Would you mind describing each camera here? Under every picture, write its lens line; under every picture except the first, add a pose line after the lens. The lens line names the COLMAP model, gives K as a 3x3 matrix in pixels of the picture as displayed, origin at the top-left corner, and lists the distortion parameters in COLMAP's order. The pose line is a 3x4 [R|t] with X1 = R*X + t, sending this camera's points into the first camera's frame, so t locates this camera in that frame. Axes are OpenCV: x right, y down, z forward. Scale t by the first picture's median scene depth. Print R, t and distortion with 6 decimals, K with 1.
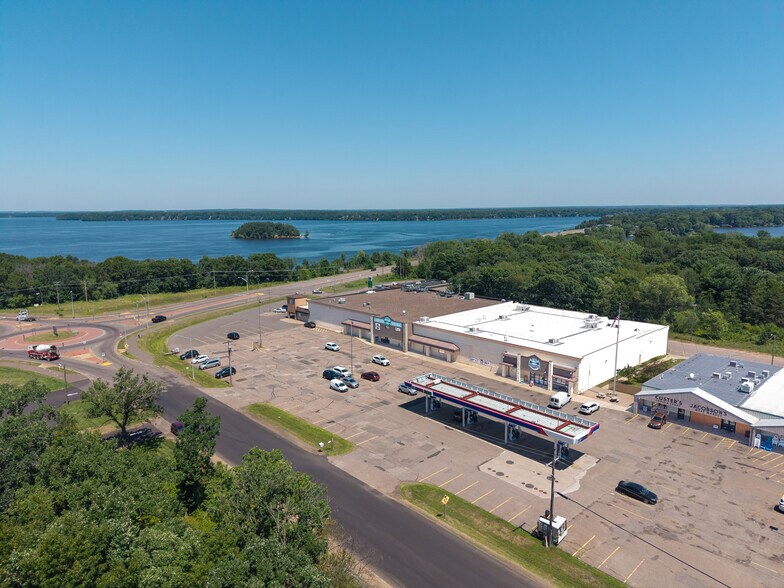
lens RADIAL K [[523.8, 0, 392.0], [0, 523.8, 294.0], [0, 0, 1]] dist [0.050378, -0.059698]
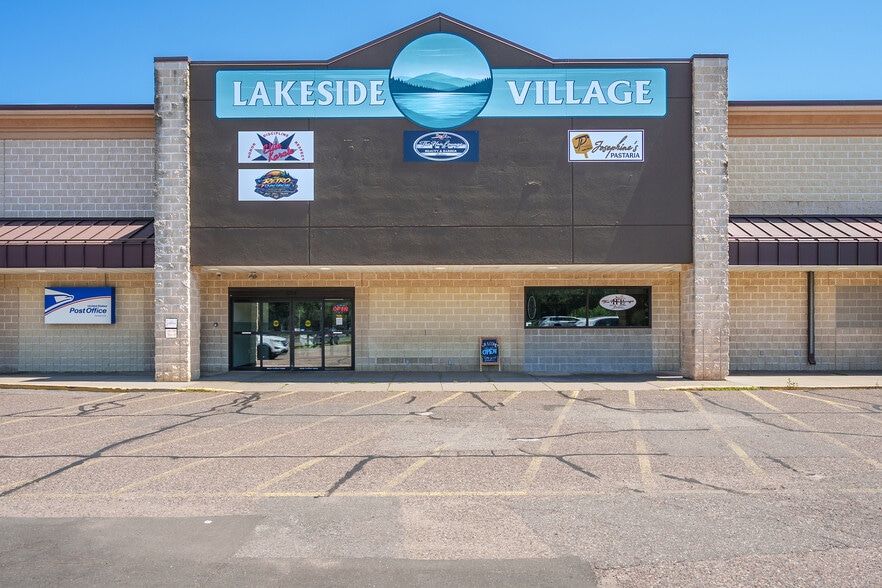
lens RADIAL K [[592.4, 0, 451.0], [0, 592.4, 324.9], [0, 0, 1]] dist [0.002936, 0.001100]
pose [[0.680390, 0.005980, 0.732826, -0.090572], [0.112482, 0.987266, -0.112490, 0.116565], [-0.724166, 0.158966, 0.671053, 1.039649]]
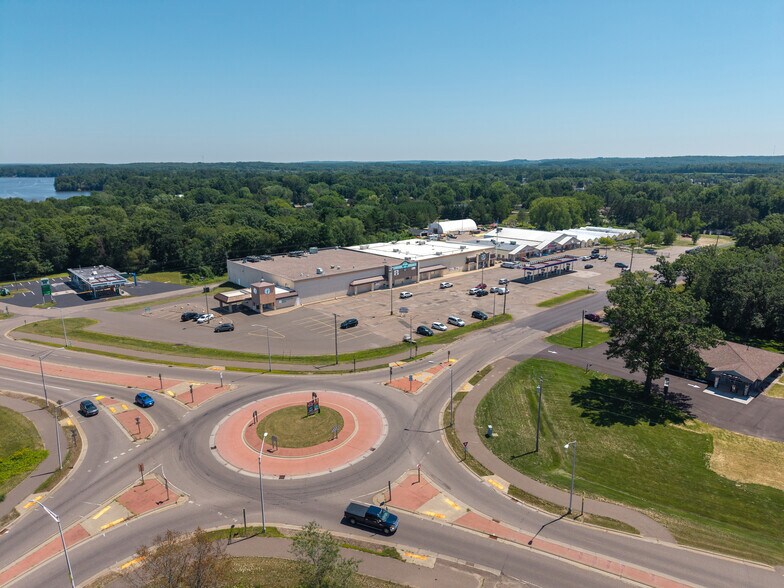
lens RADIAL K [[526.5, 0, 392.0], [0, 526.5, 294.0], [0, 0, 1]] dist [0.014418, -0.004688]
pose [[0.023337, -0.232523, 0.972311, -1.423779], [0.162575, 0.960512, 0.225799, -0.196493], [-0.986420, 0.152804, 0.060218, 1.070390]]
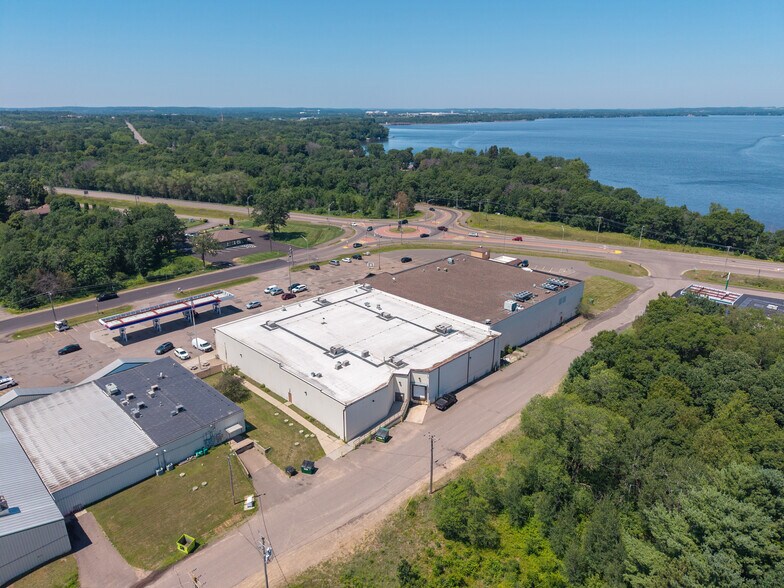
lens RADIAL K [[526.5, 0, 392.0], [0, 526.5, 294.0], [0, 0, 1]] dist [0.014418, -0.004688]
pose [[0.046684, 0.338034, -0.939975, 1.203471], [-0.160729, 0.931282, 0.326925, -0.330511], [0.985894, 0.135819, 0.097807, 1.042296]]
